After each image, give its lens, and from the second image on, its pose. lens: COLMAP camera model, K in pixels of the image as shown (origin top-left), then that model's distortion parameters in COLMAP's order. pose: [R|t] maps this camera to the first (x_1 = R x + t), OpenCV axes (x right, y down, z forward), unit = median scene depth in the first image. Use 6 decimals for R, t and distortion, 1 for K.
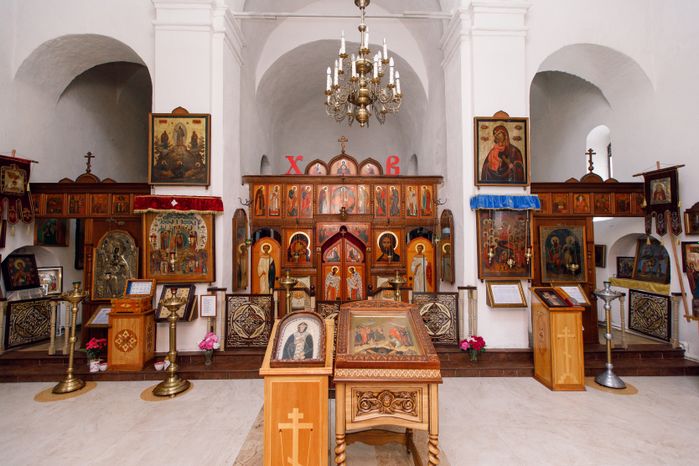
lens RADIAL K [[310.2, 0, 351.6], [0, 310.2, 233.9], [0, 0, 1]] dist [-0.000370, -0.000653]
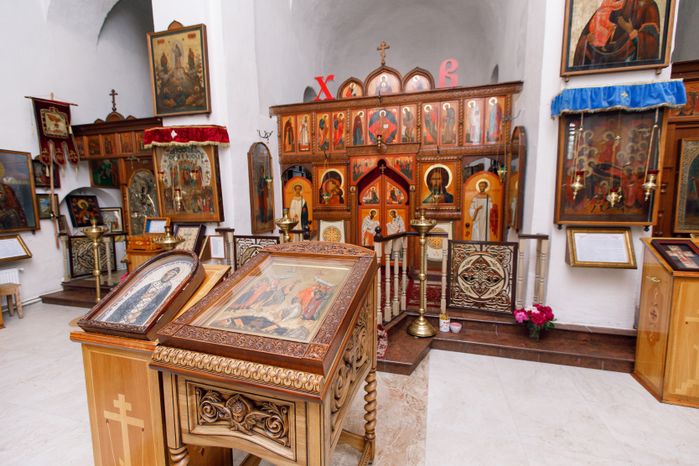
lens RADIAL K [[308.8, 0, 352.1], [0, 308.8, 234.5], [0, 0, 1]] dist [0.000691, -0.001441]
pose [[0.956273, 0.027381, -0.291192, 0.188621], [0.017872, 0.988277, 0.151619, 0.059220], [0.291930, -0.150193, 0.944573, 0.240092]]
